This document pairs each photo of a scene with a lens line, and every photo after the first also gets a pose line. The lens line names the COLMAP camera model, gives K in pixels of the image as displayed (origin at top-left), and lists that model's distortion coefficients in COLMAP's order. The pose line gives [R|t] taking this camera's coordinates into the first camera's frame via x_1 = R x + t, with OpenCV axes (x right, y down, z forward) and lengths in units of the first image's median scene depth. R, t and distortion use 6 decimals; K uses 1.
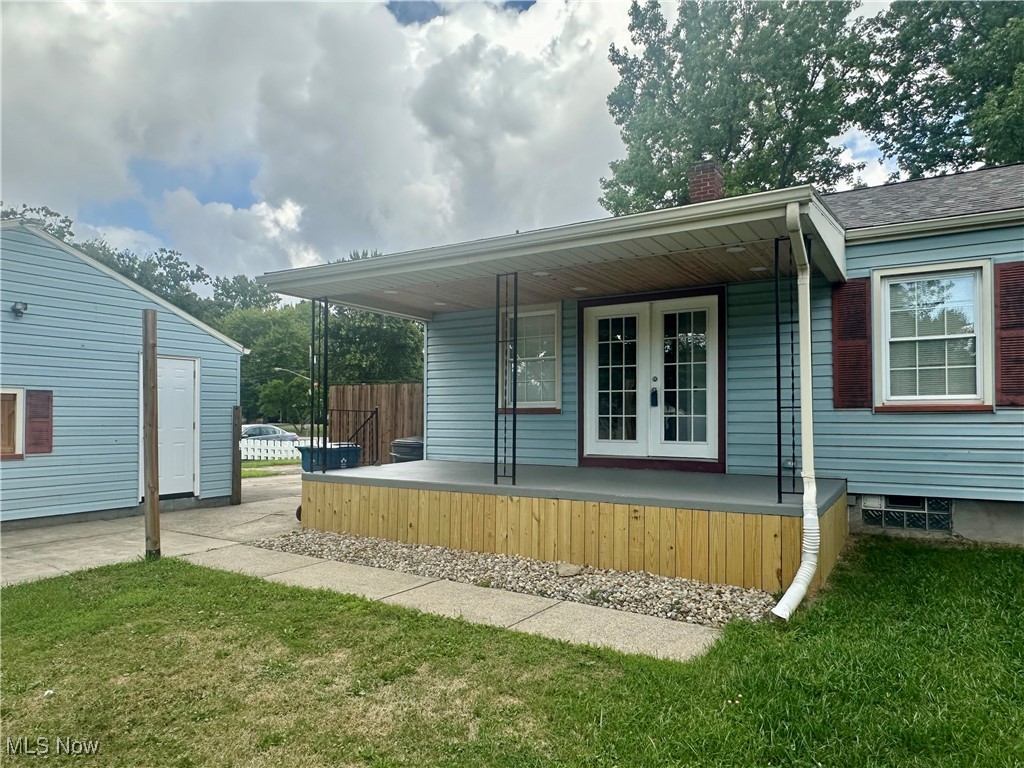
lens RADIAL K [[688.9, 0, 517.1], [0, 688.9, 391.6], [0, 0, 1]] dist [-0.000965, -0.000813]
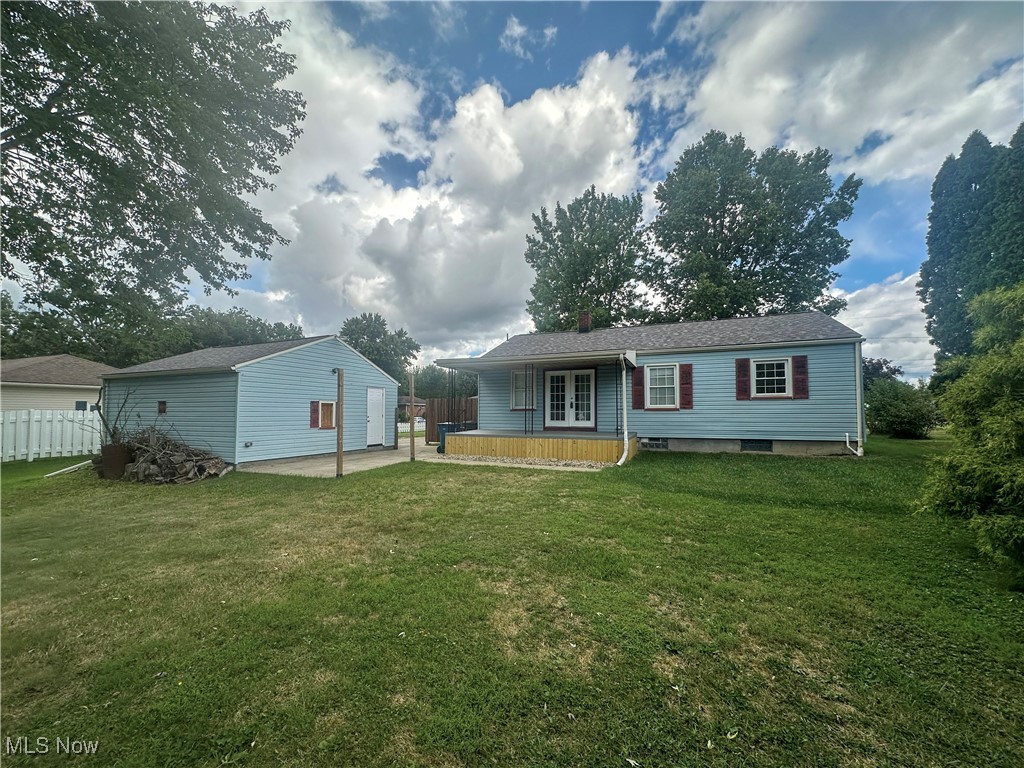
lens RADIAL K [[430.4, 0, 512.3], [0, 430.4, 384.0], [0, 0, 1]] dist [-0.005448, 0.000919]
pose [[0.988213, 0.009009, 0.152818, -0.307396], [-0.004624, 0.999568, -0.029024, -0.025364], [-0.153013, 0.027975, 0.987828, -0.688913]]
